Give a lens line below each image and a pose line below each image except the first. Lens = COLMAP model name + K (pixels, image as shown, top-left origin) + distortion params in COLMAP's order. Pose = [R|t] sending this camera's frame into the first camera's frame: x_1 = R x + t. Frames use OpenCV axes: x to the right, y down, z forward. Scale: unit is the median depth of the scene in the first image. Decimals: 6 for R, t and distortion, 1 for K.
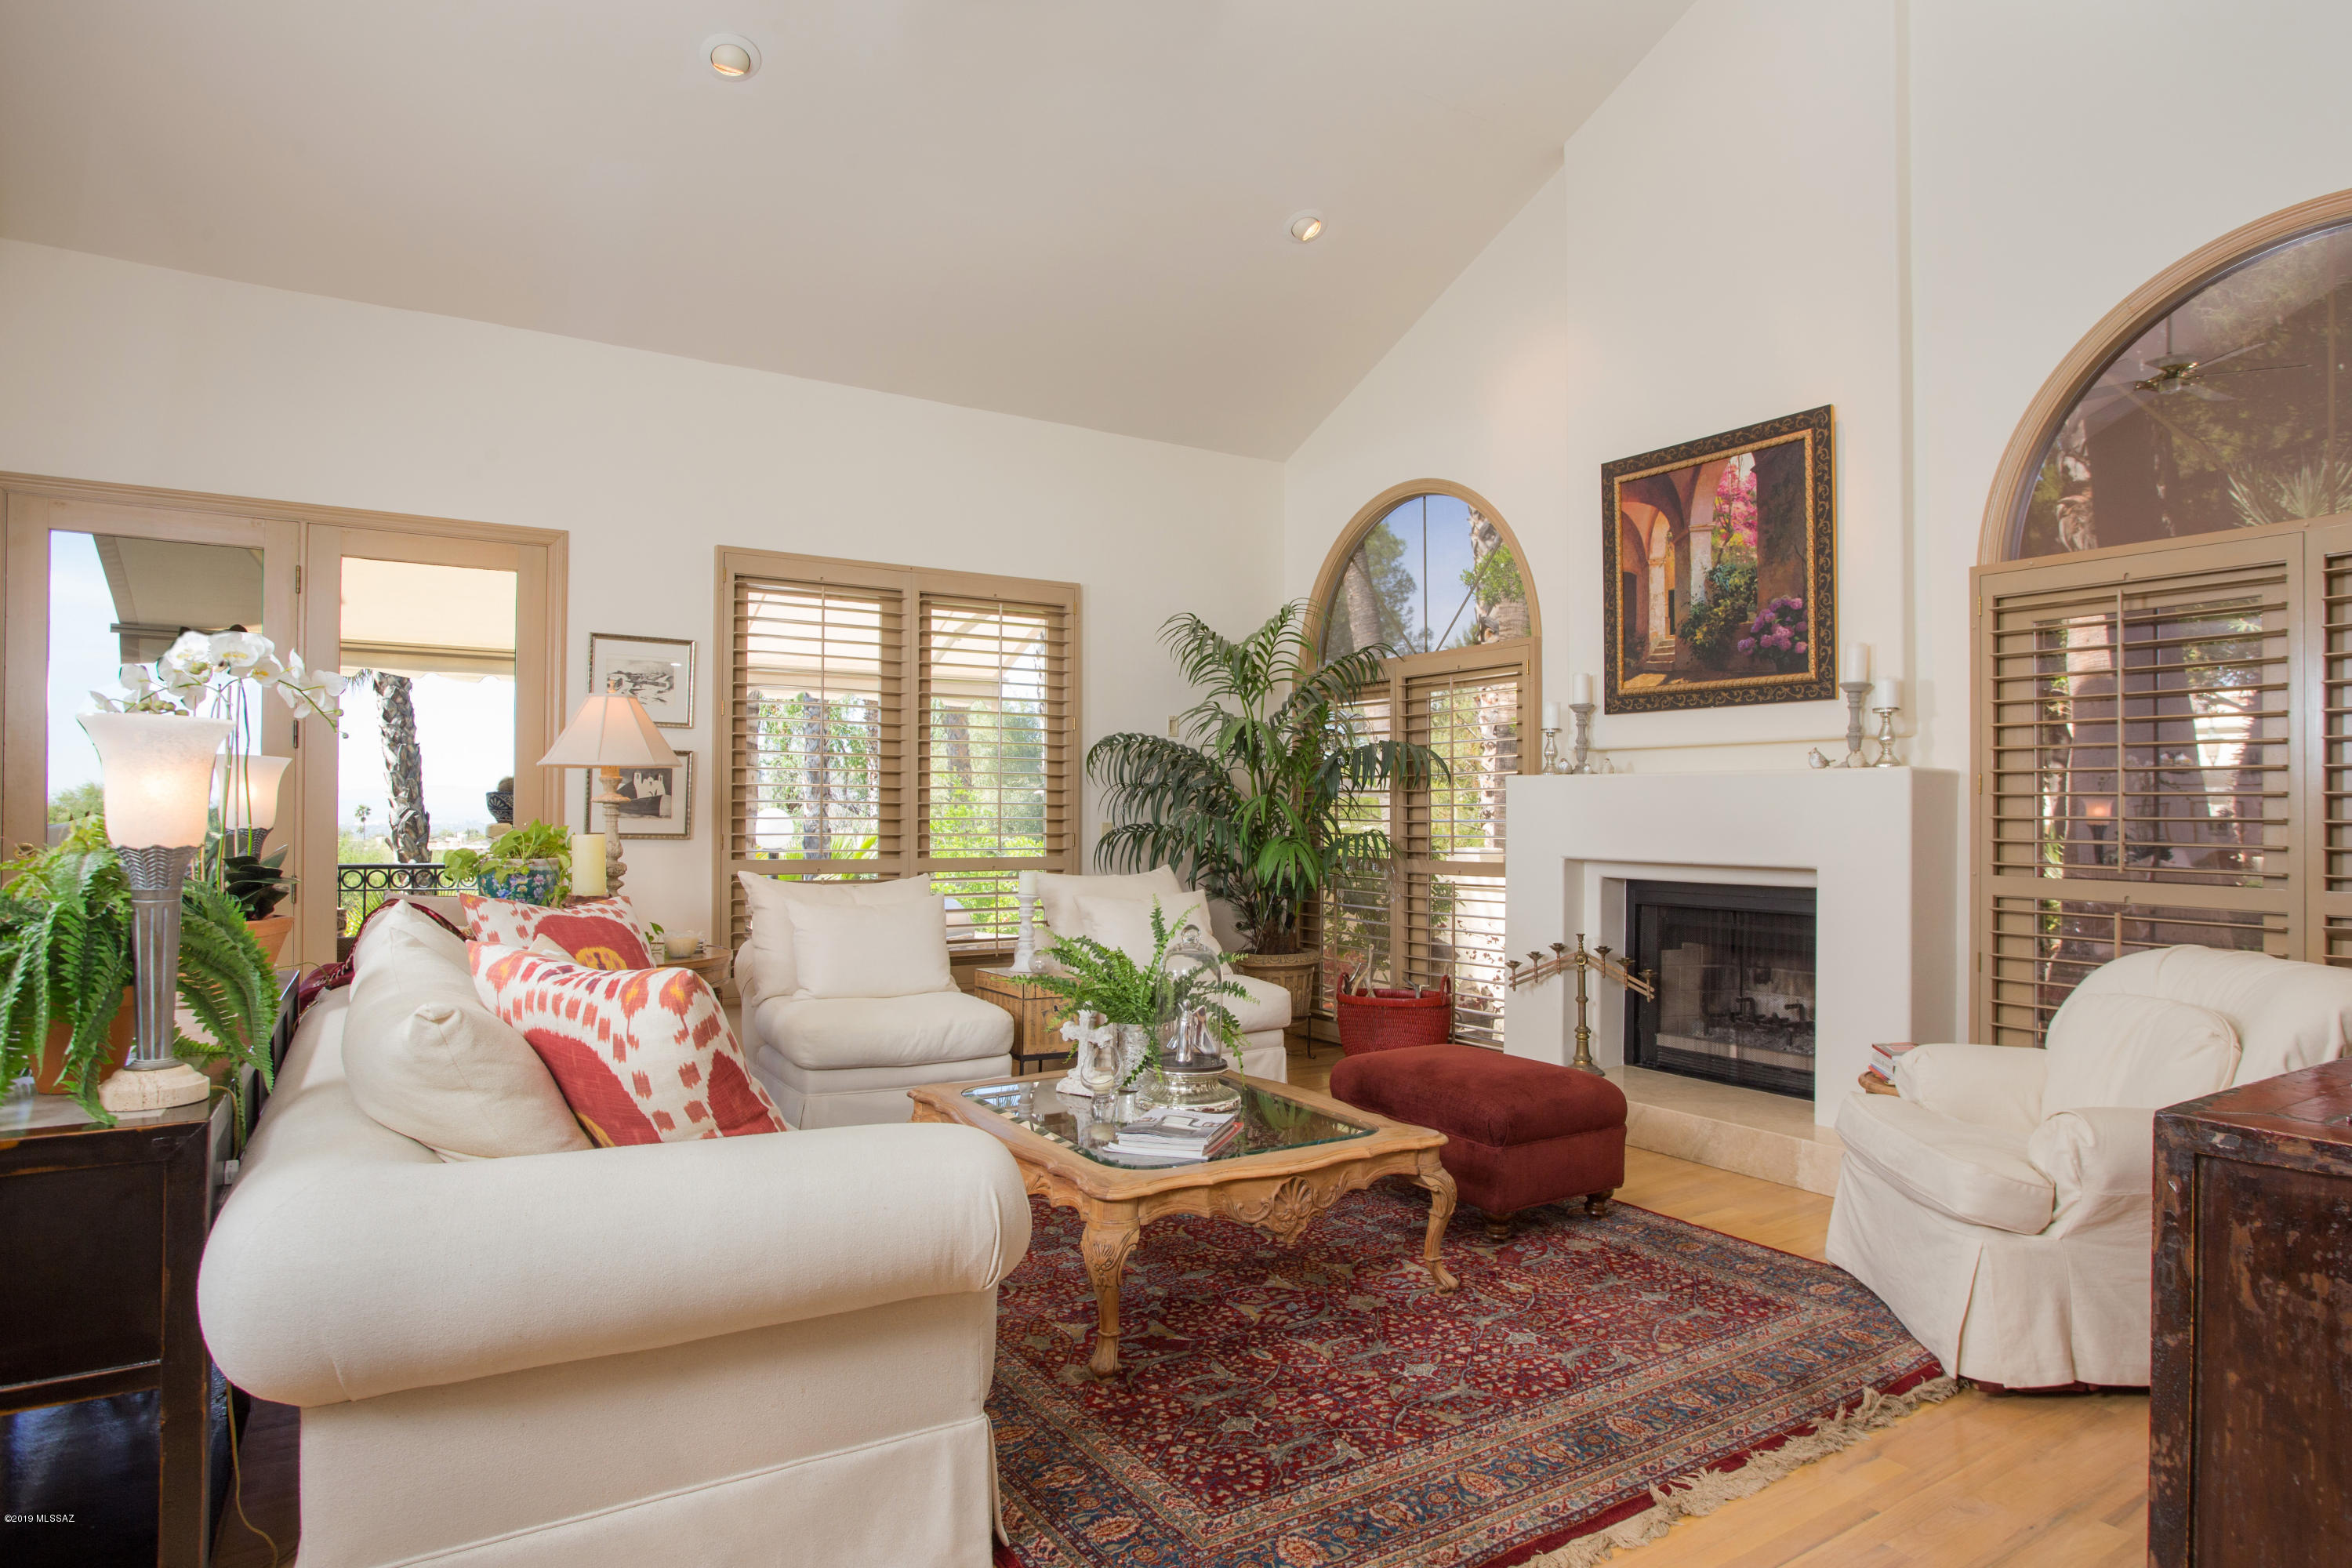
lens RADIAL K [[1373.4, 0, 1241.0], [0, 1373.4, 783.1], [0, 0, 1]] dist [-0.037064, 0.018598]
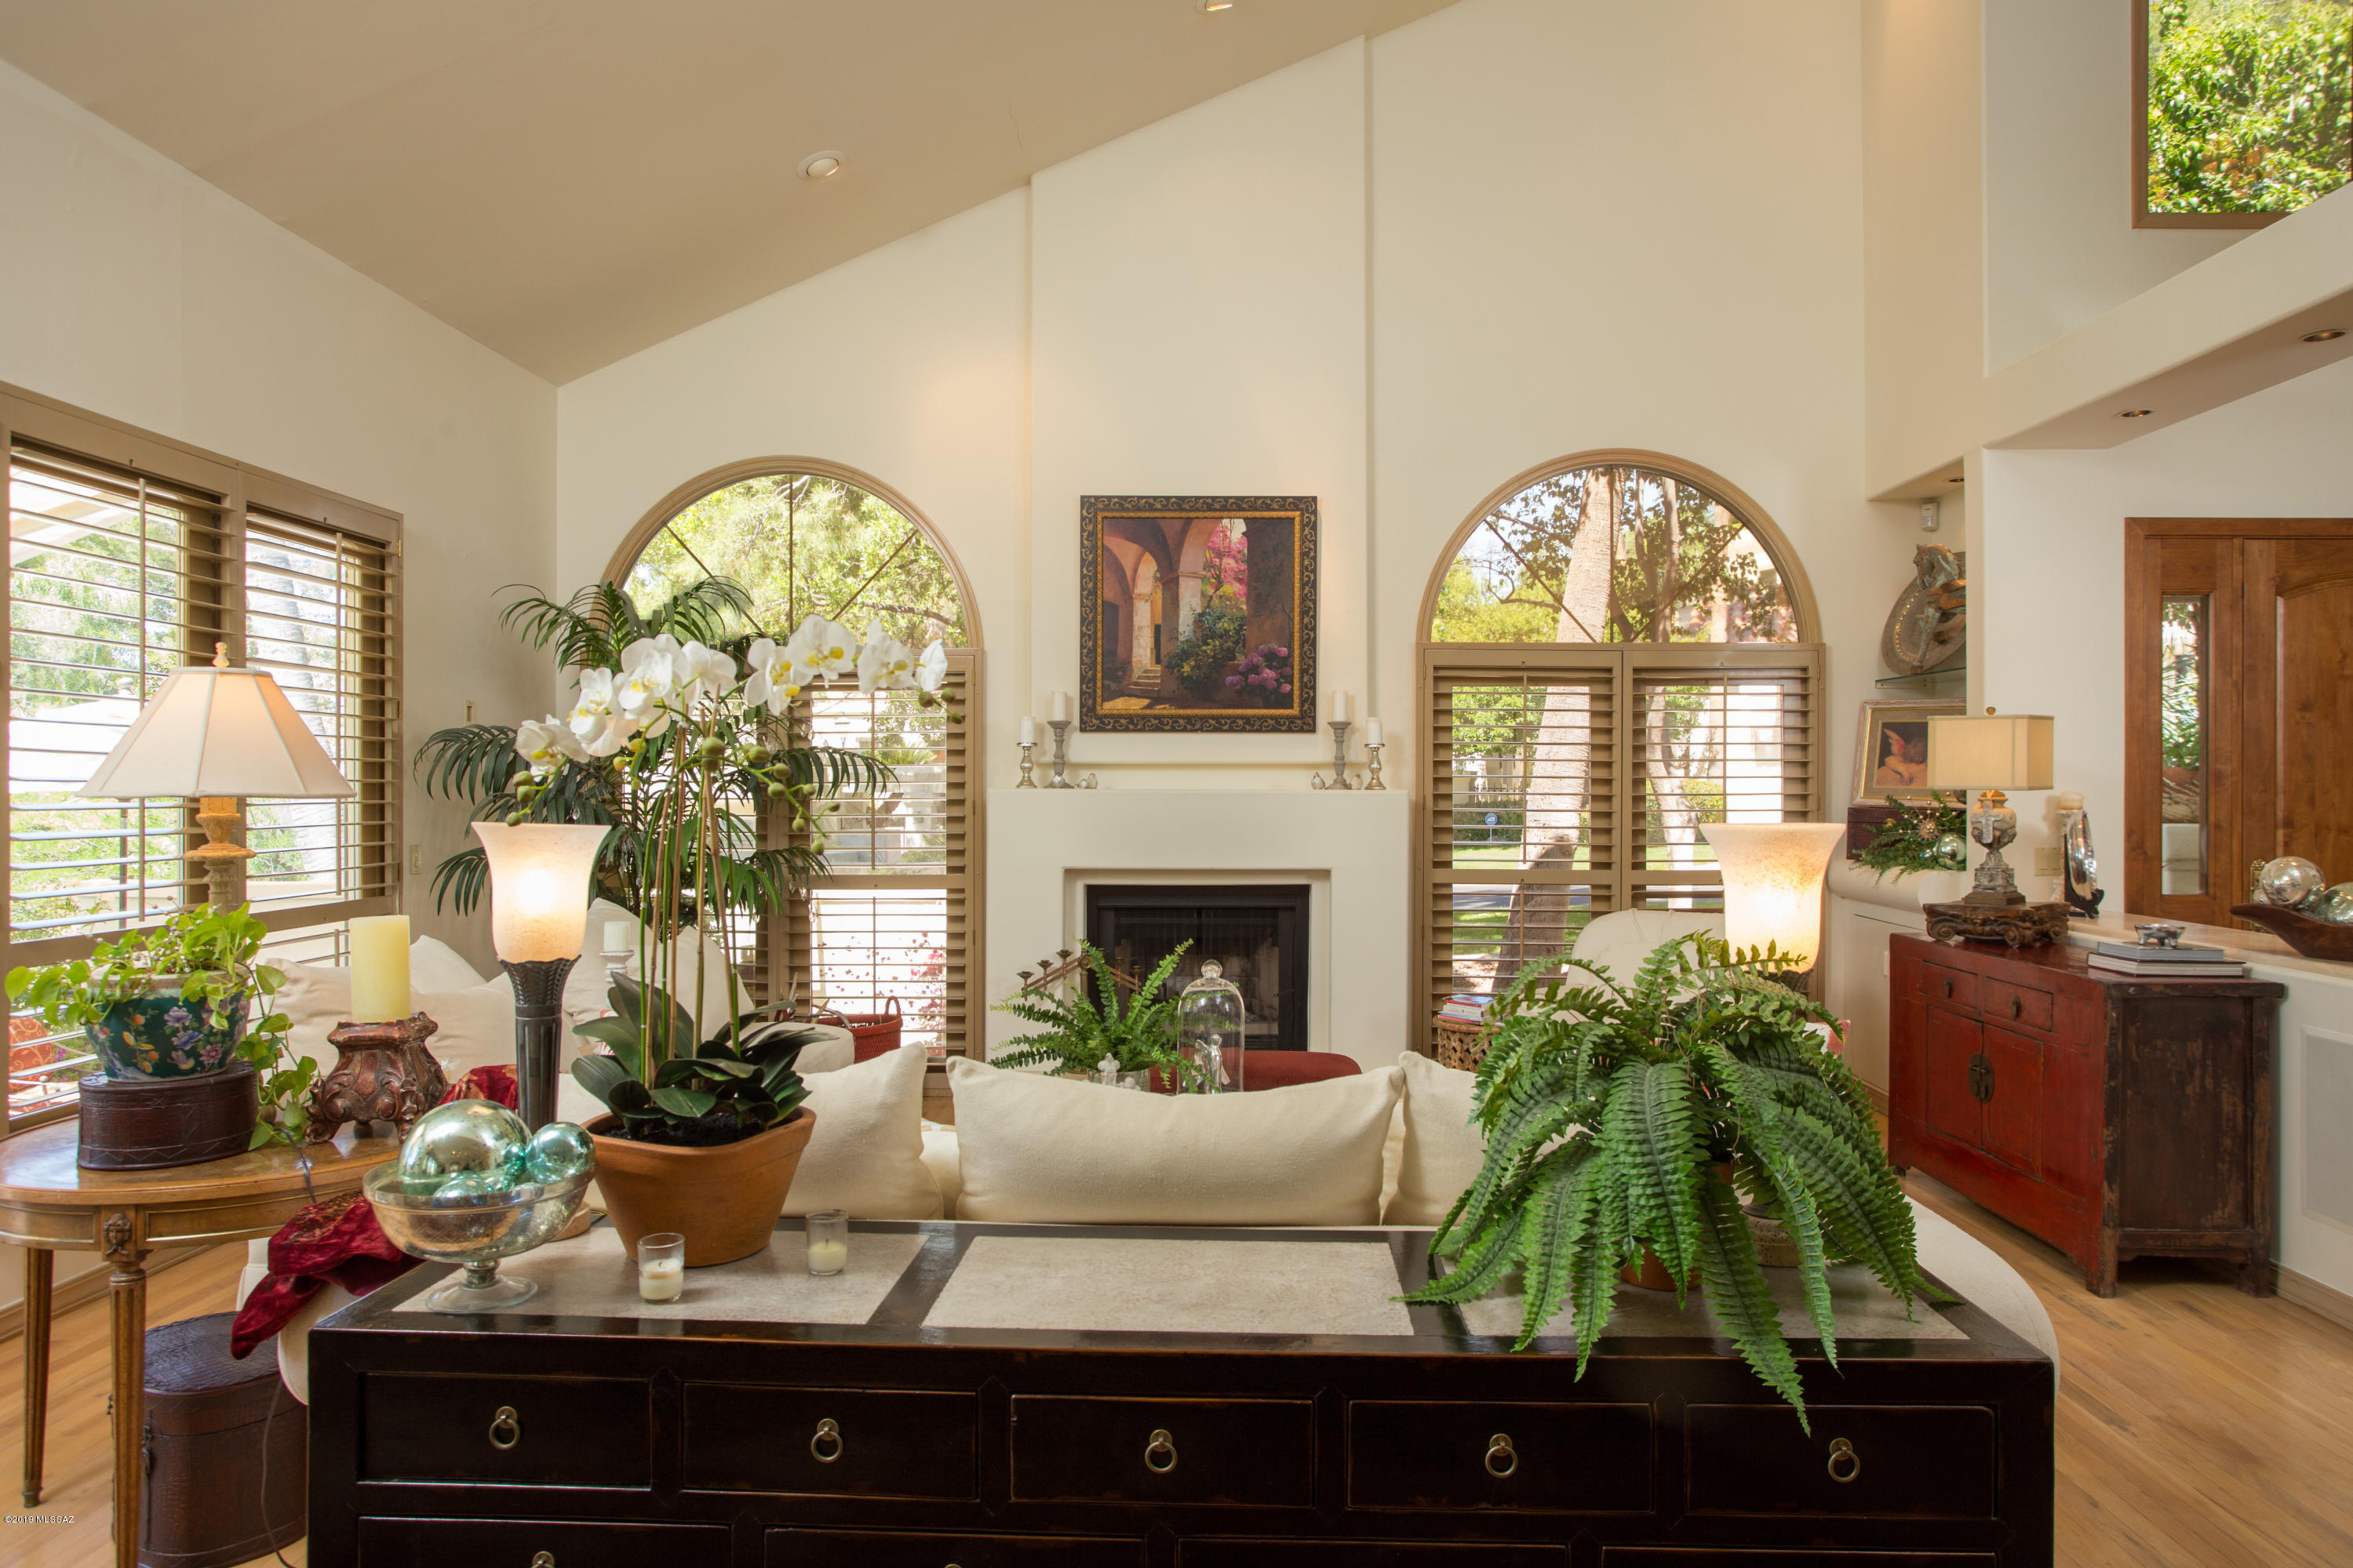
lens RADIAL K [[1484.0, 0, 1203.2], [0, 1484.0, 773.6], [0, 0, 1]] dist [-0.038309, 0.020857]
pose [[0.559850, 0.004351, 0.828582, -0.697934], [-0.016706, 0.999842, 0.006037, -0.028477], [-0.828425, -0.017223, 0.559834, 0.300944]]
